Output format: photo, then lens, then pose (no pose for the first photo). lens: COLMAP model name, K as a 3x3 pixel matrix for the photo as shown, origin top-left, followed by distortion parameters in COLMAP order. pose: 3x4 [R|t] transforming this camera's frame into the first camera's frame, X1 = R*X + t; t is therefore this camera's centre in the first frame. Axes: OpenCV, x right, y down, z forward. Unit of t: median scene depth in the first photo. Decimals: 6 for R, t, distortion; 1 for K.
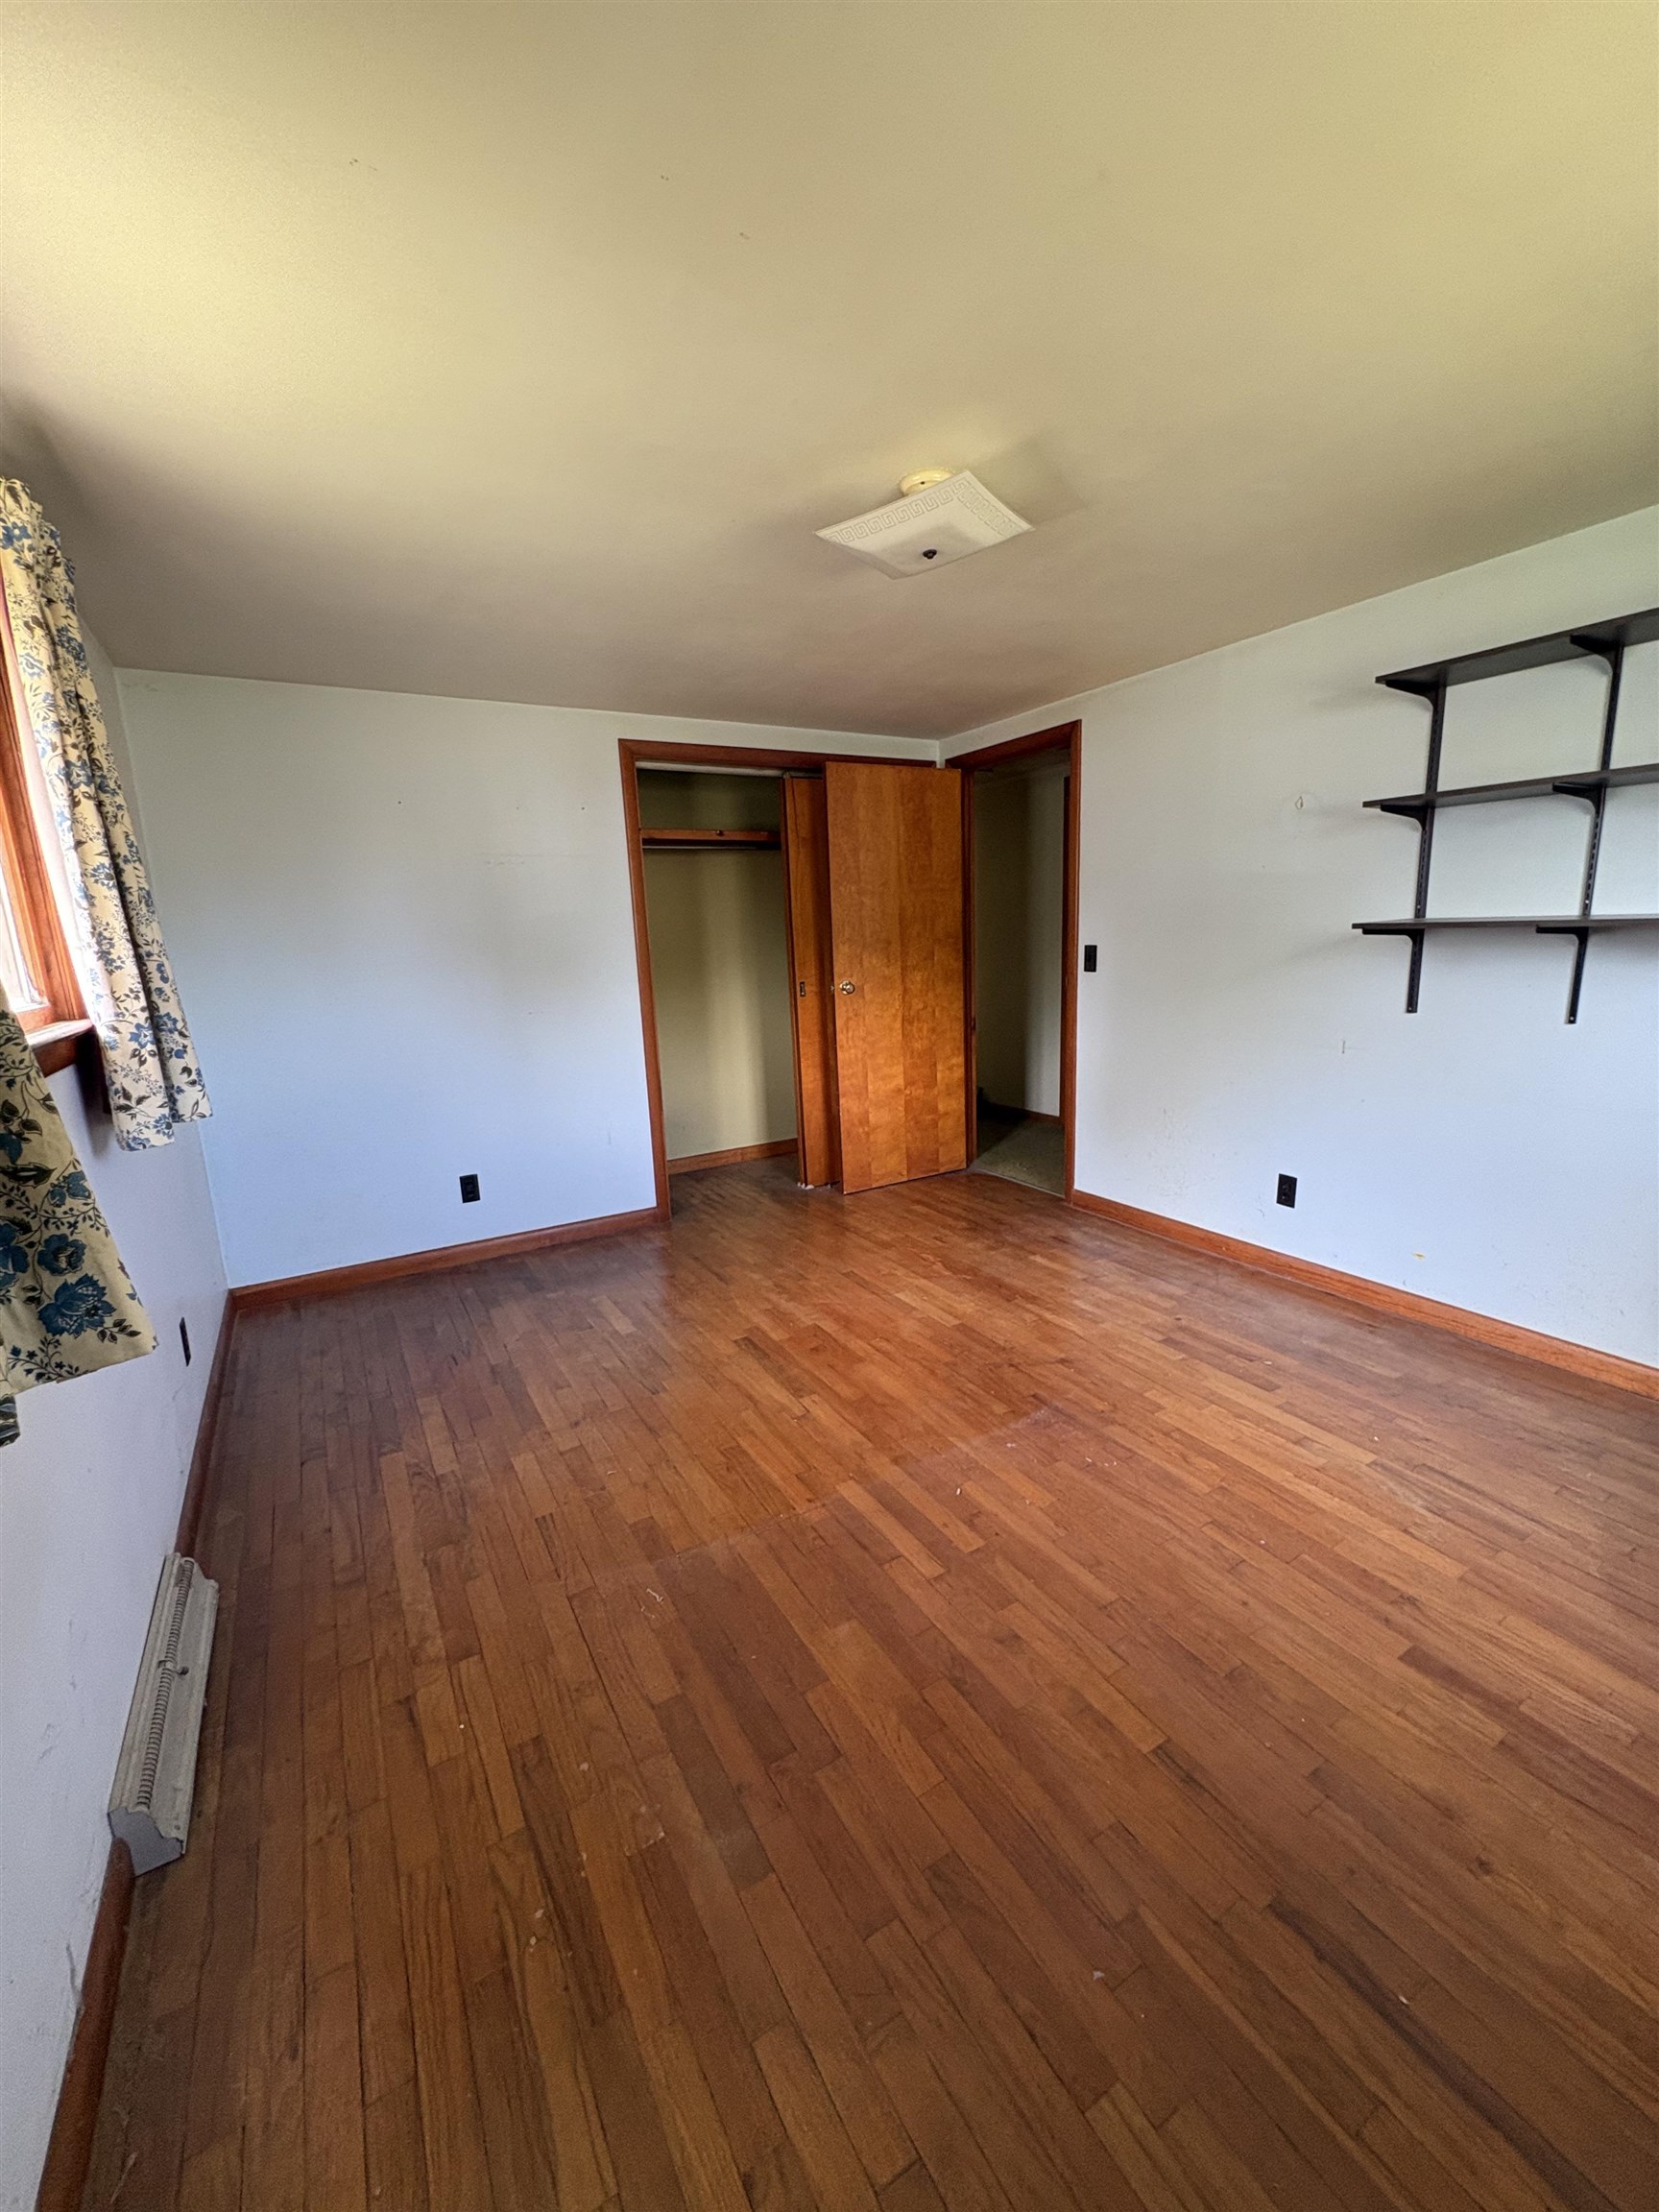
lens RADIAL K [[880.3, 0, 823.4], [0, 880.3, 1103.9], [0, 0, 1]] dist [-0.000270, -0.000359]
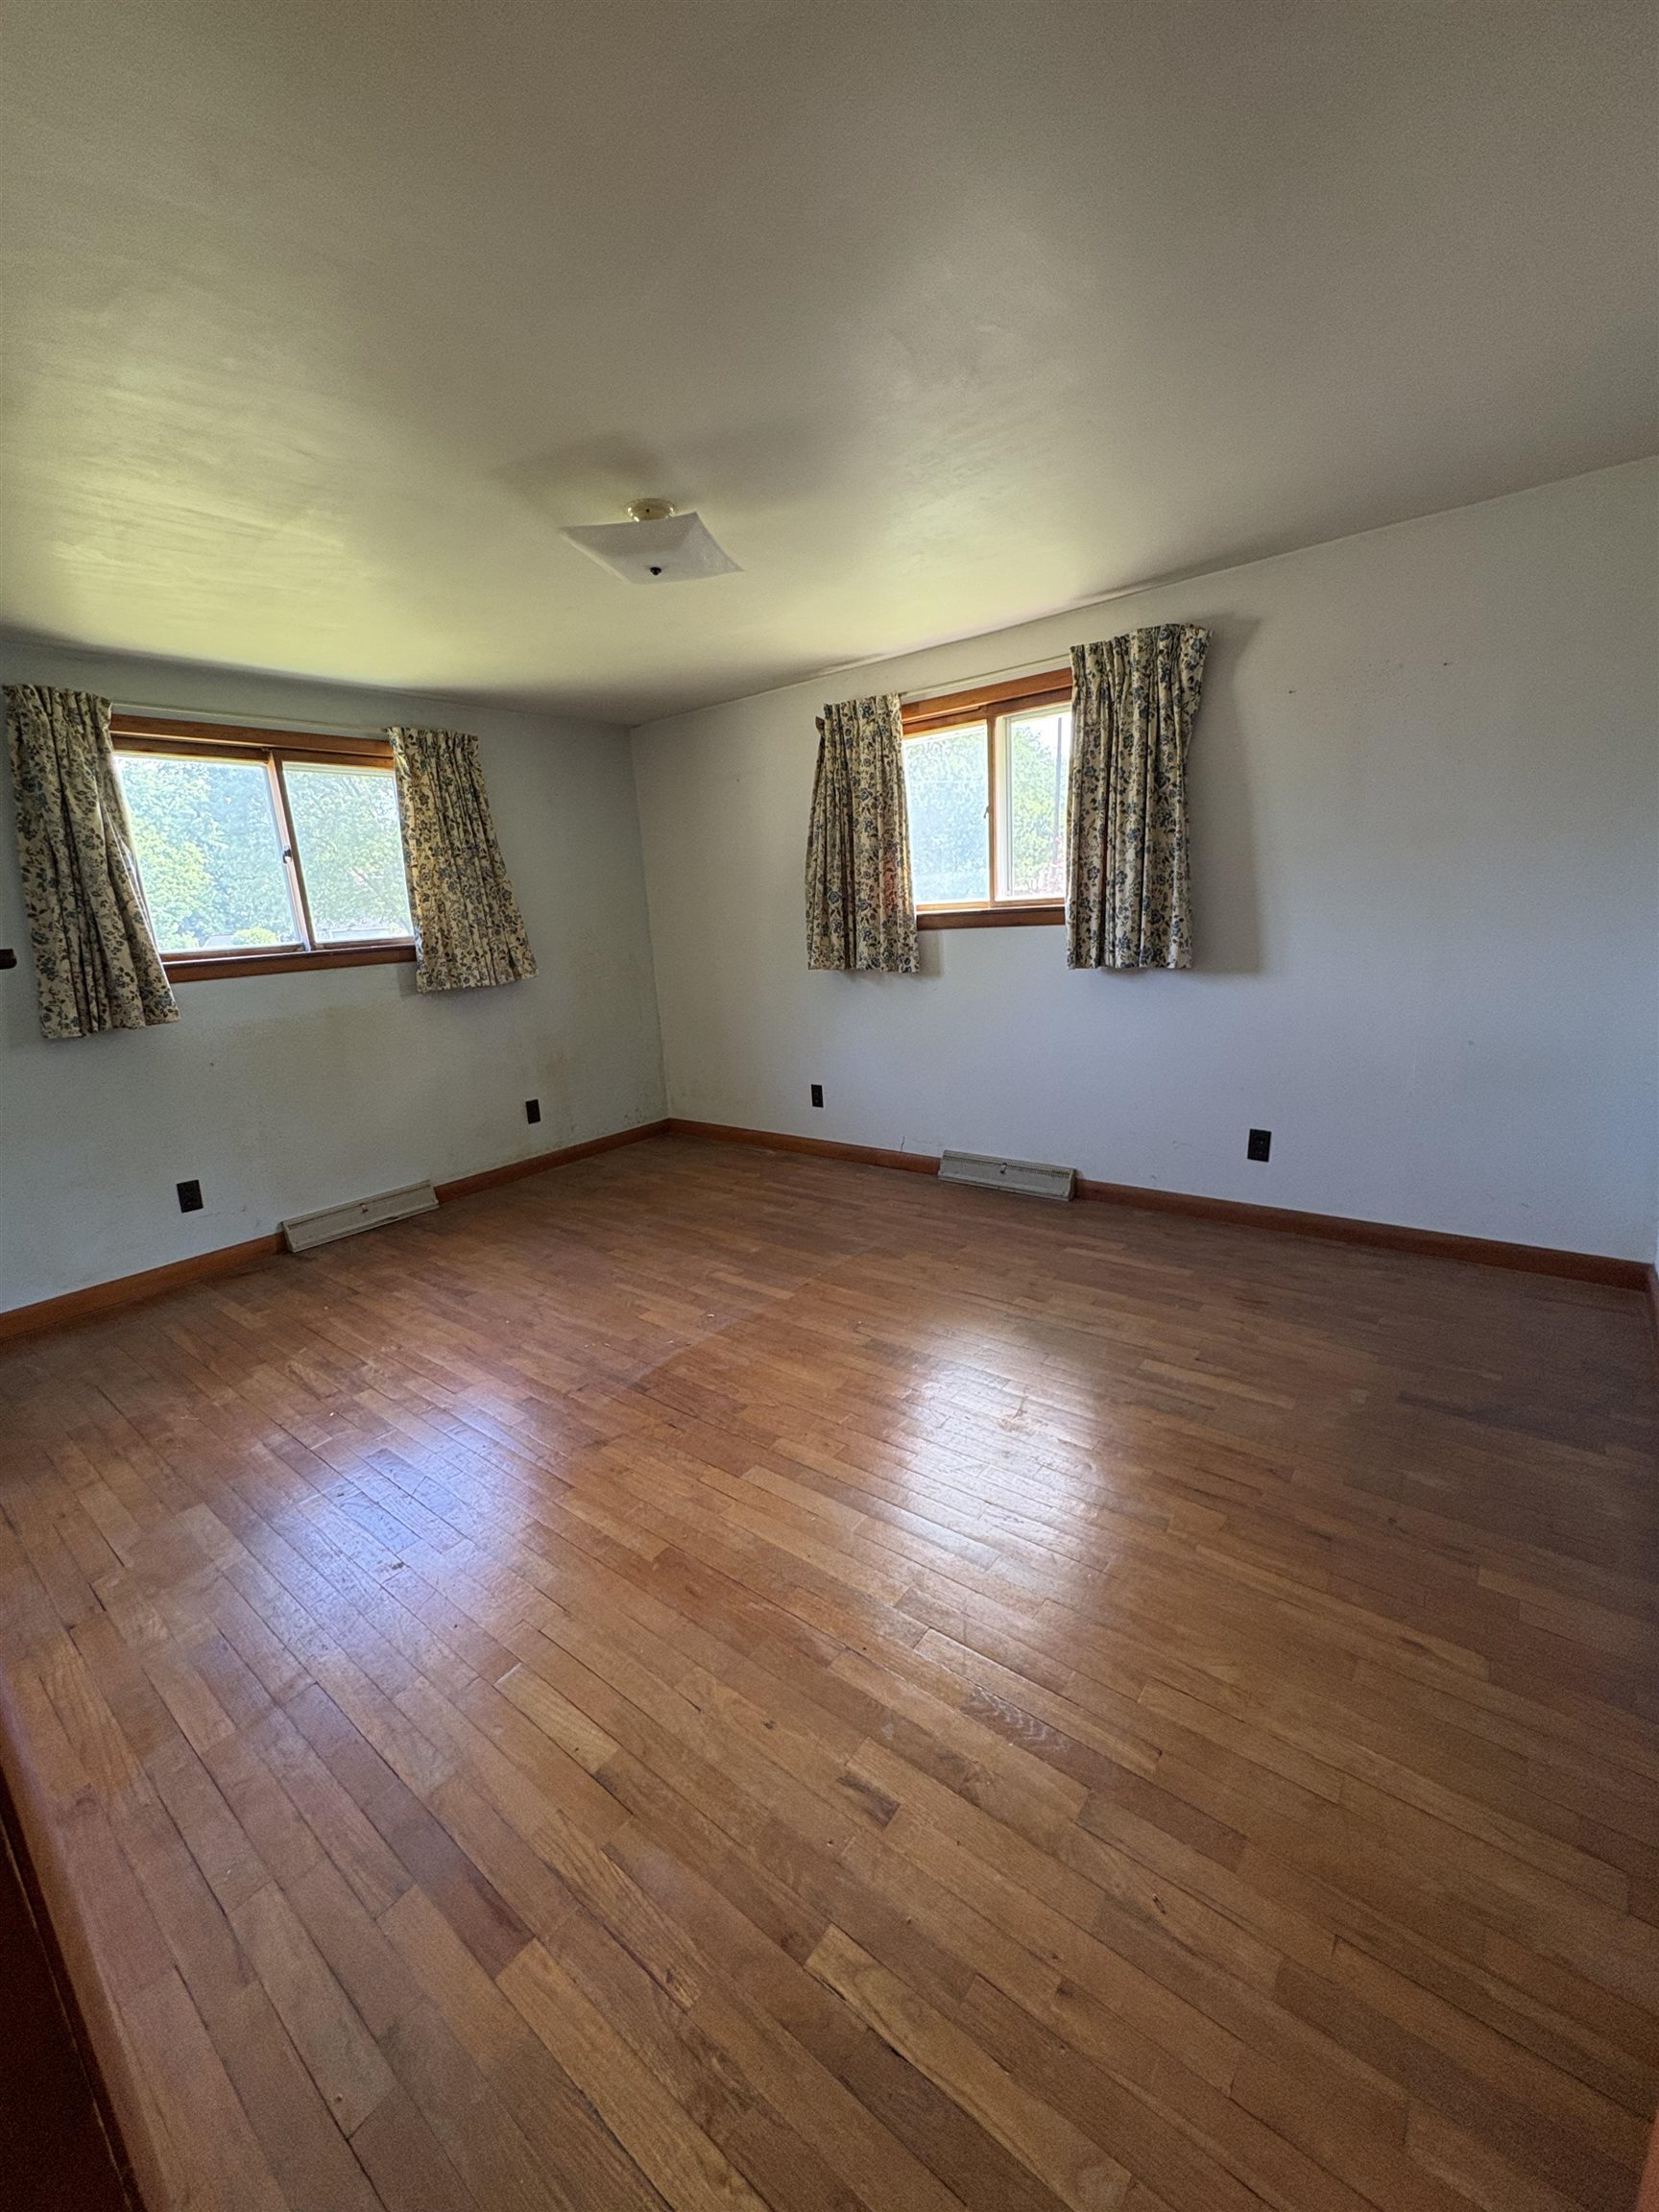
lens RADIAL K [[880.3, 0, 823.4], [0, 880.3, 1103.9], [0, 0, 1]] dist [-0.000270, -0.000359]
pose [[-0.928285, 0.174504, -0.328382, 0.384131], [0.026571, 0.911927, 0.409491, -0.412637], [0.370918, 0.371399, -0.851165, 2.131131]]
